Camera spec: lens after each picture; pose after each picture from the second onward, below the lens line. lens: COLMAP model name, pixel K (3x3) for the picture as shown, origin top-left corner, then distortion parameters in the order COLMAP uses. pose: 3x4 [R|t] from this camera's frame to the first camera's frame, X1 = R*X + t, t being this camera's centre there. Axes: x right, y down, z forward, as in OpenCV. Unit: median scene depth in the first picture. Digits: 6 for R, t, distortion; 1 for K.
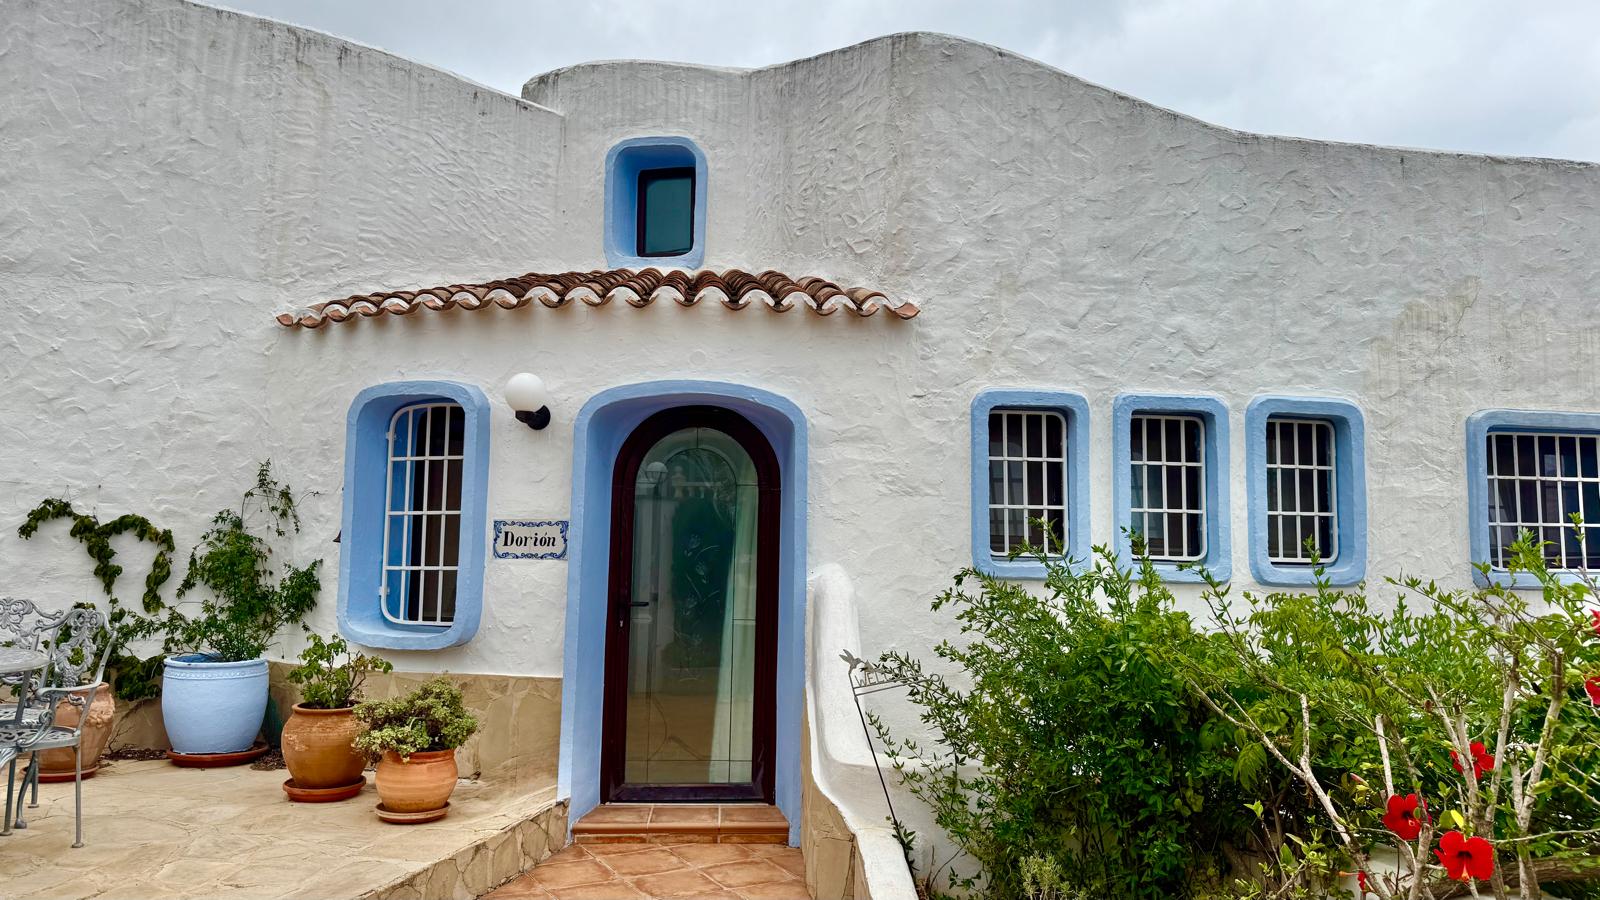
lens RADIAL K [[1159.0, 0, 810.1], [0, 1159.0, 442.1], [0, 0, 1]] dist [0.002615, -0.010970]
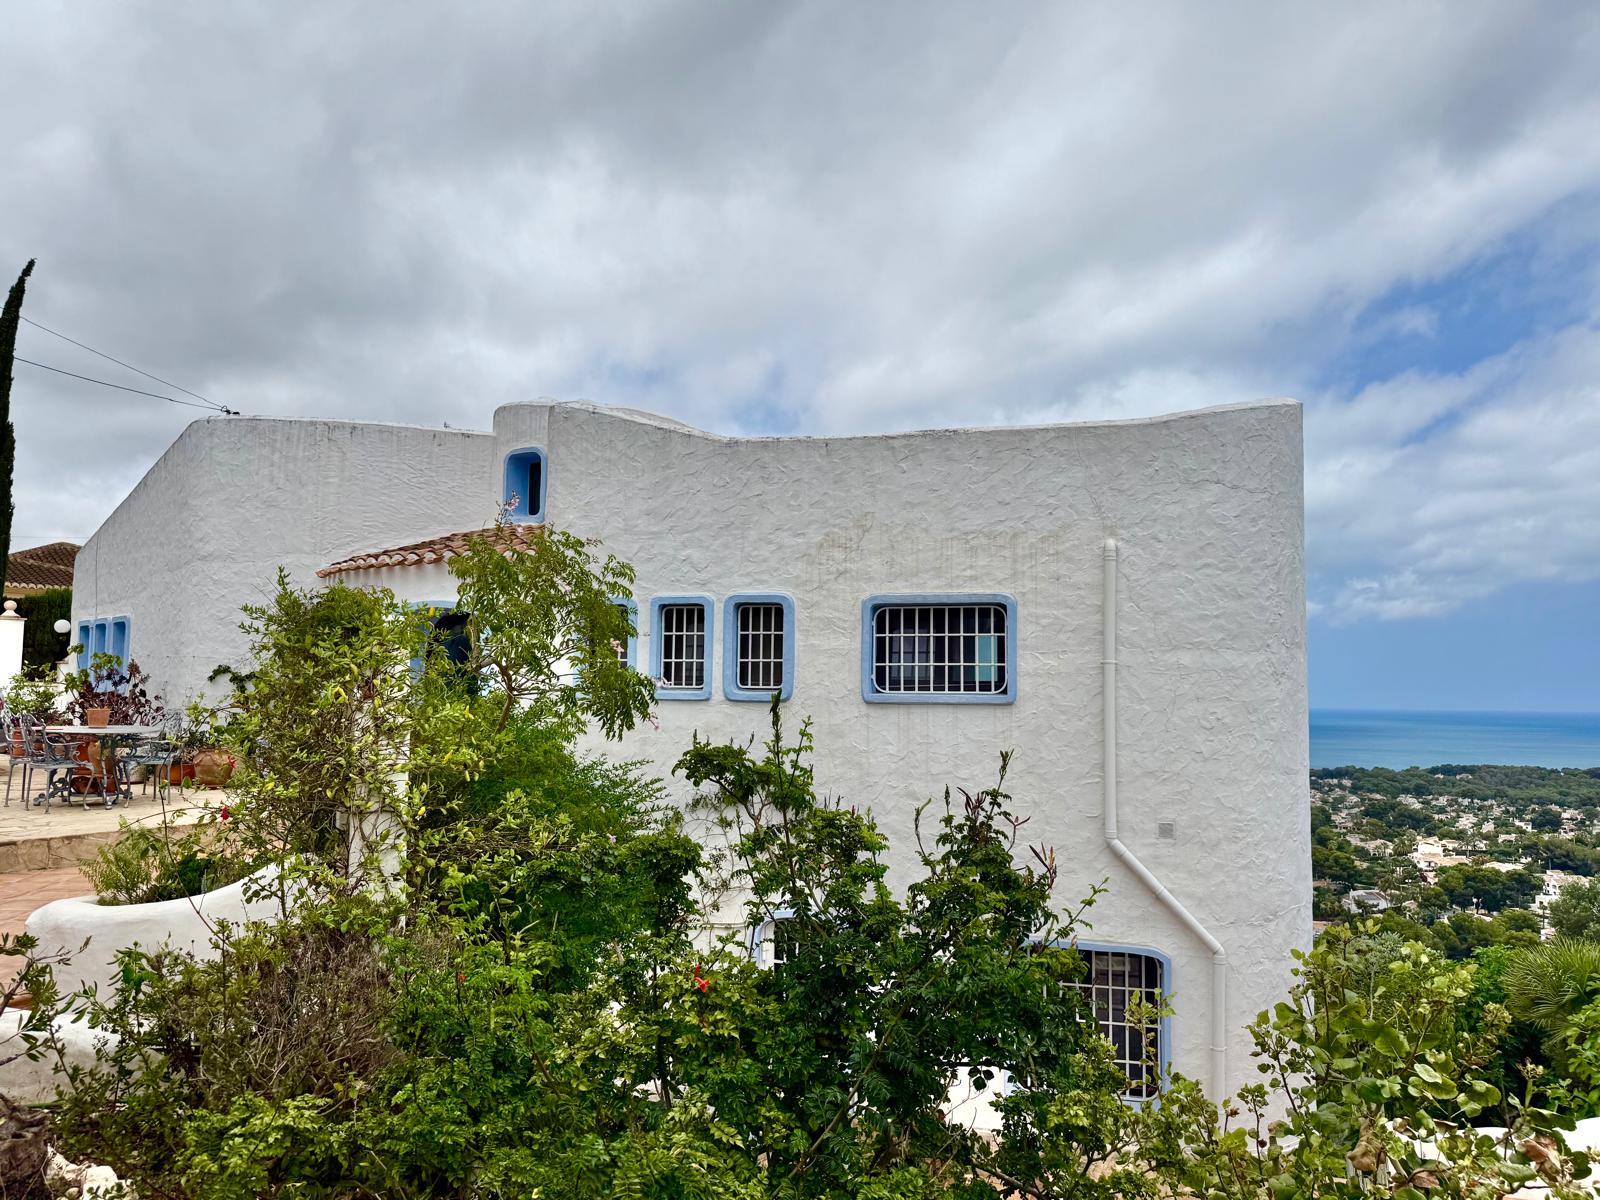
lens RADIAL K [[1128.8, 0, 789.1], [0, 1128.8, 587.1], [0, 0, 1]] dist [0.046230, -0.070865]
pose [[0.920423, -0.043485, -0.388498, 1.102174], [0.047049, 0.998893, -0.000338, -0.043510], [0.388082, -0.017967, 0.921450, -0.519404]]
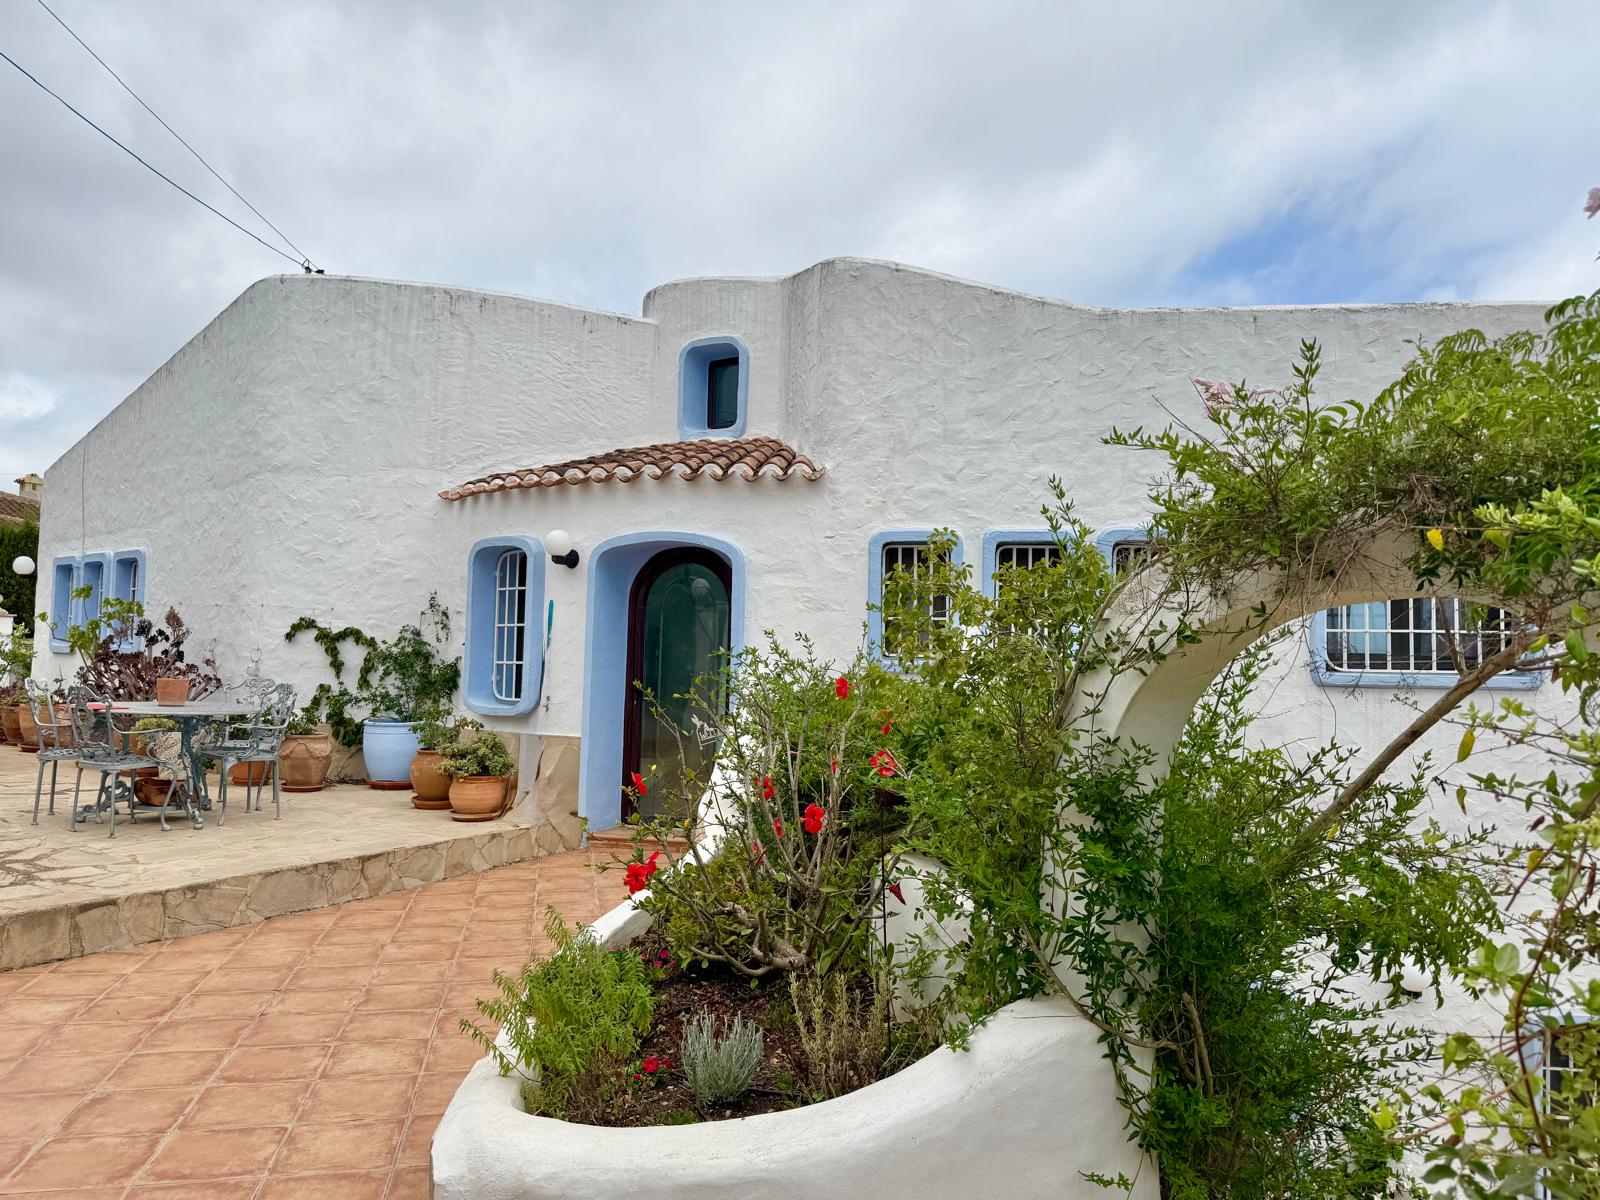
lens RADIAL K [[1128.8, 0, 796.7], [0, 1128.8, 598.9], [0, 0, 1]] dist [0.046230, -0.070865]
pose [[0.951817, -0.011749, -0.306442, 0.429885], [0.023488, 0.999124, 0.034648, -0.013199], [0.305766, -0.040176, 0.951258, -0.246643]]
